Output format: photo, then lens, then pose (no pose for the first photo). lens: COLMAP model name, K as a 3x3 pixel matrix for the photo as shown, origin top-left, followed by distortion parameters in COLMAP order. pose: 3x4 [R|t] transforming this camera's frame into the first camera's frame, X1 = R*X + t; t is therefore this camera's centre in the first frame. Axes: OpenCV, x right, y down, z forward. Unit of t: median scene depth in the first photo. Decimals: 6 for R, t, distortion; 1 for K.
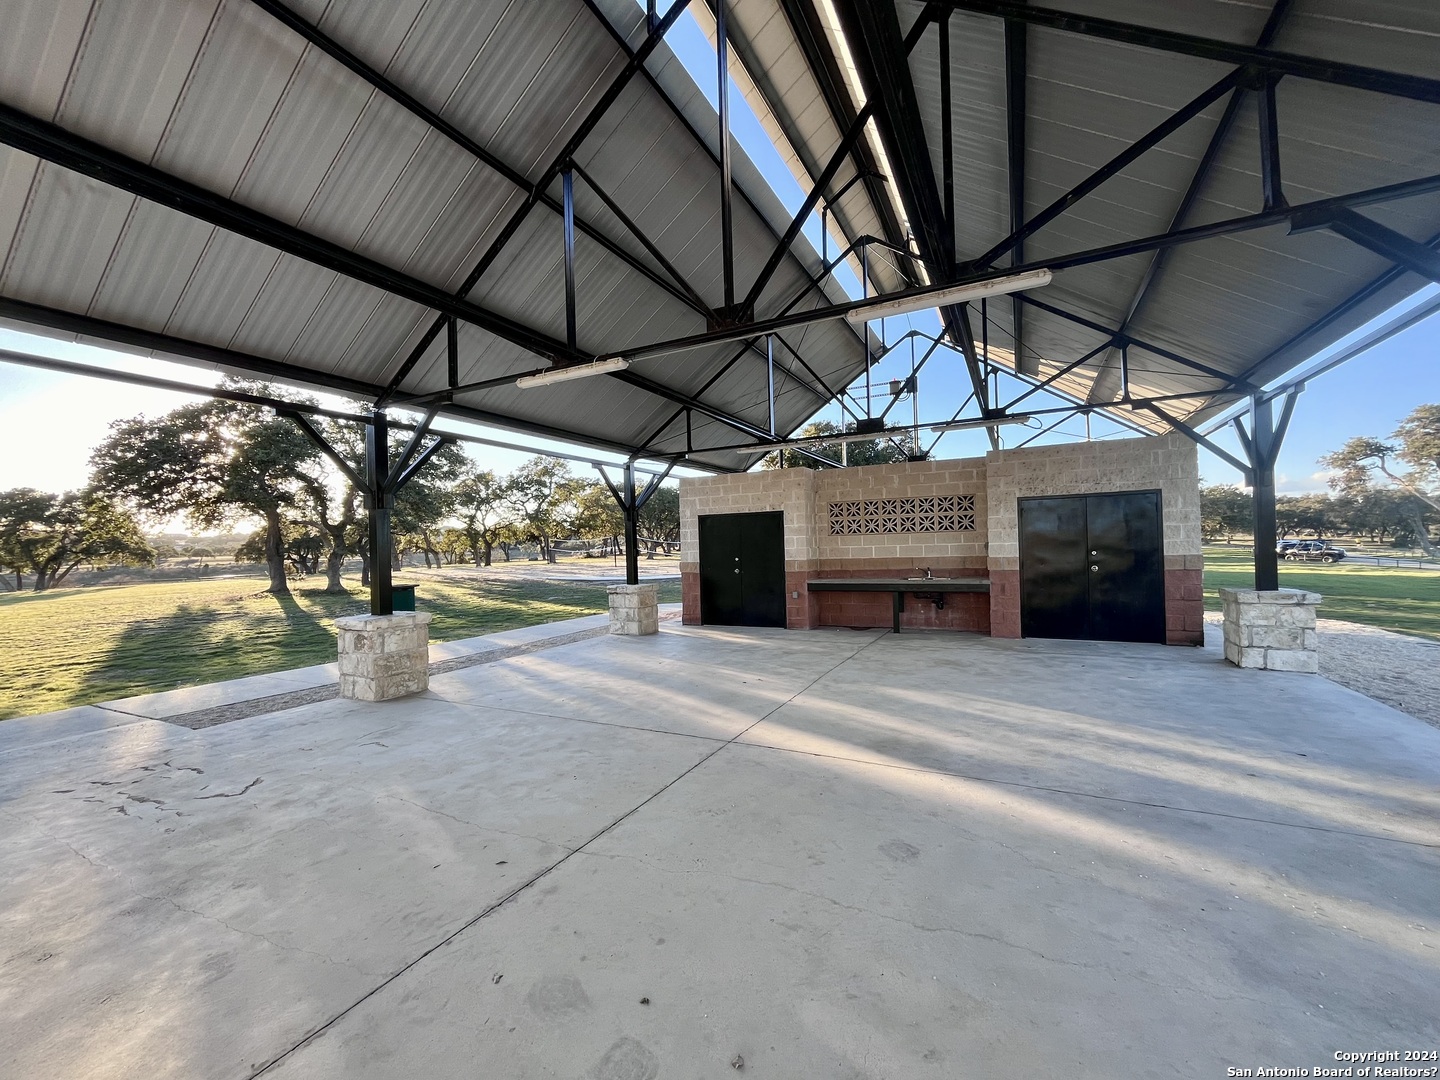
lens RADIAL K [[581.9, 0, 716.1], [0, 581.9, 543.7], [0, 0, 1]] dist [0.010905, 0.000122]
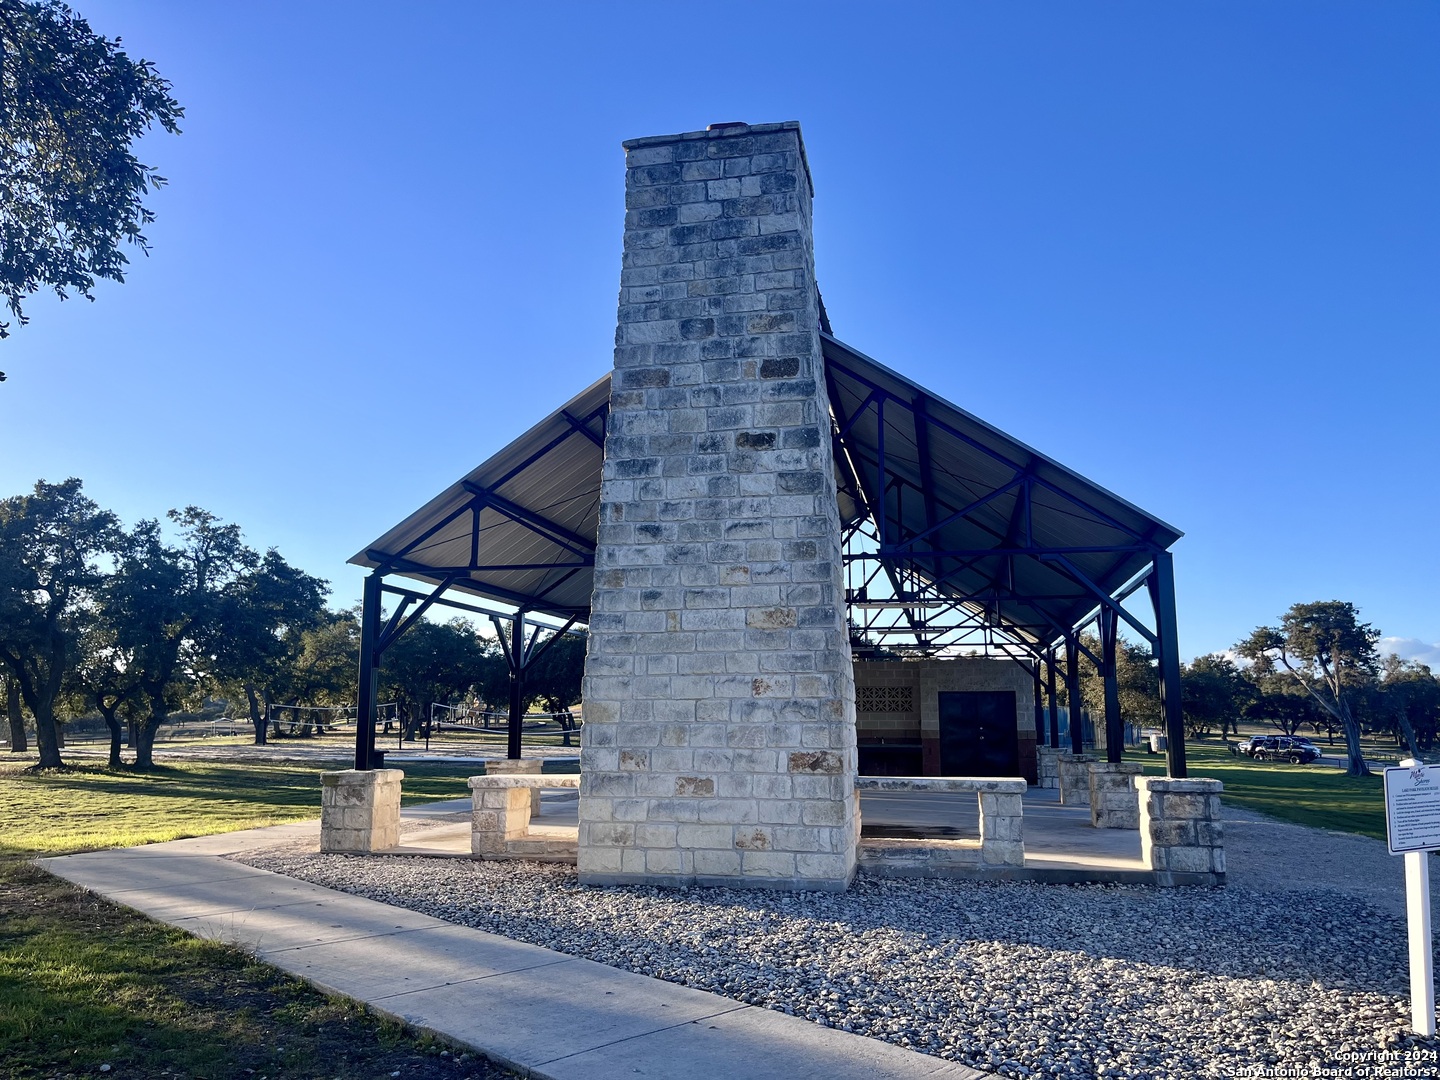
lens RADIAL K [[1076.7, 0, 712.9], [0, 1076.7, 536.2], [0, 0, 1]] dist [0.069071, 0.000550]
pose [[0.964773, 0.071011, 0.253321, -0.517429], [-0.027311, 0.984715, -0.172021, 0.016188], [-0.261664, 0.159043, 0.951965, -1.039245]]
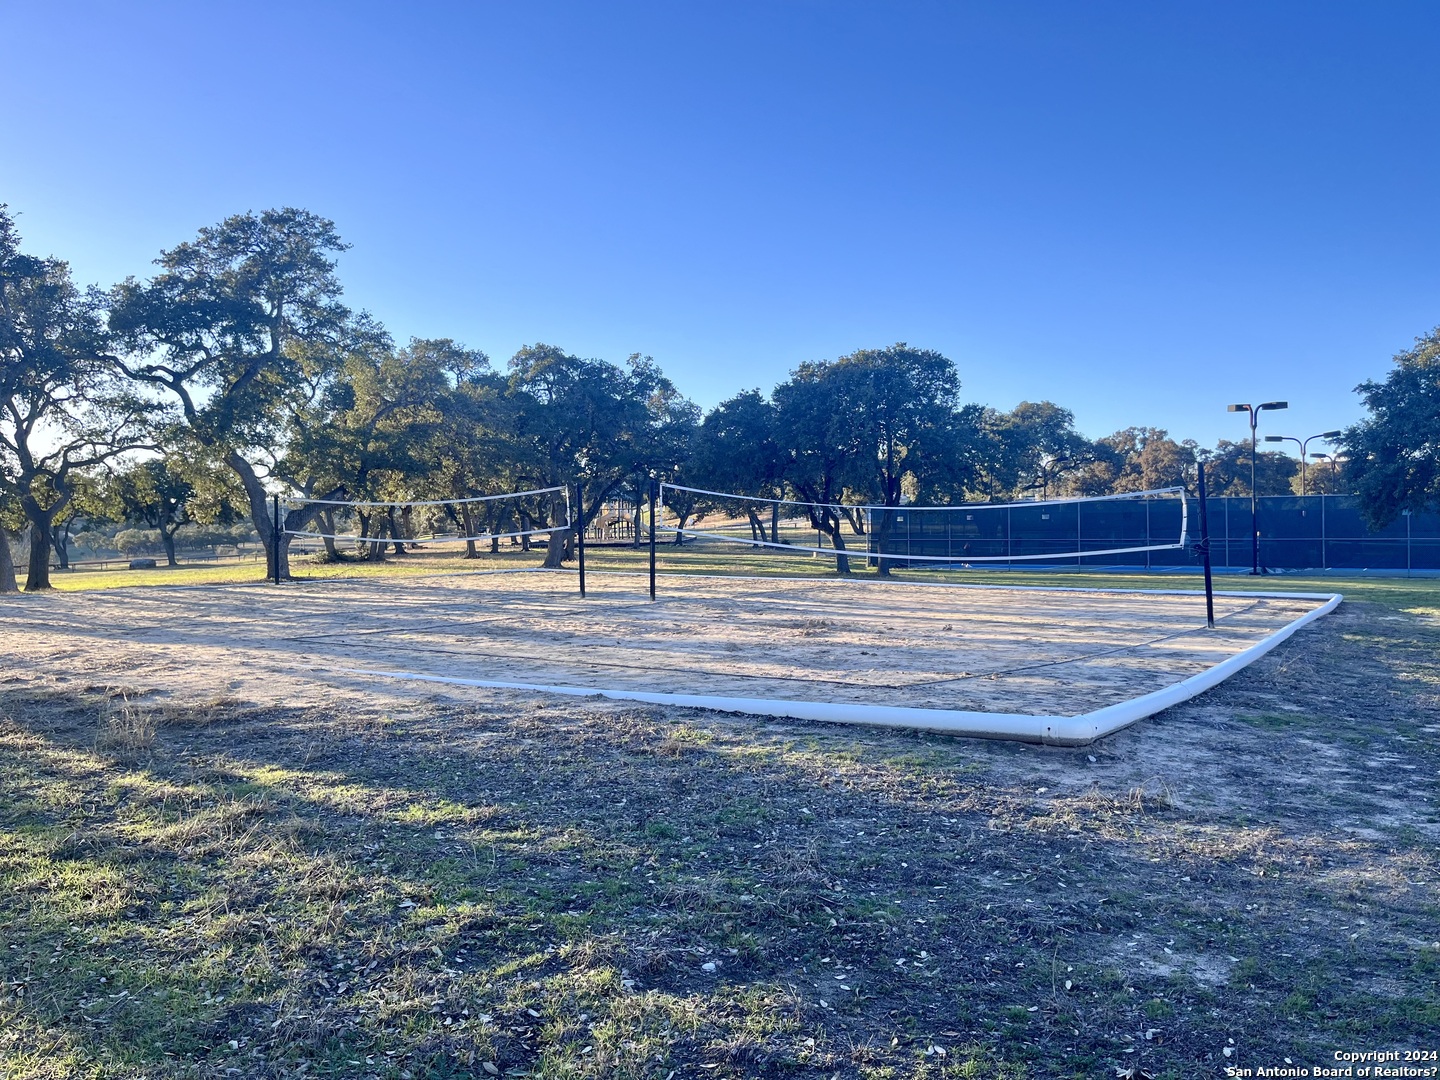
lens RADIAL K [[1076.7, 0, 727.8], [0, 1076.7, 549.3], [0, 0, 1]] dist [0.069071, 0.000550]
pose [[0.980881, 0.020195, 0.193558, -0.642825], [-0.019862, 0.999796, -0.003659, 0.076643], [-0.193593, -0.000255, 0.981082, 1.545913]]
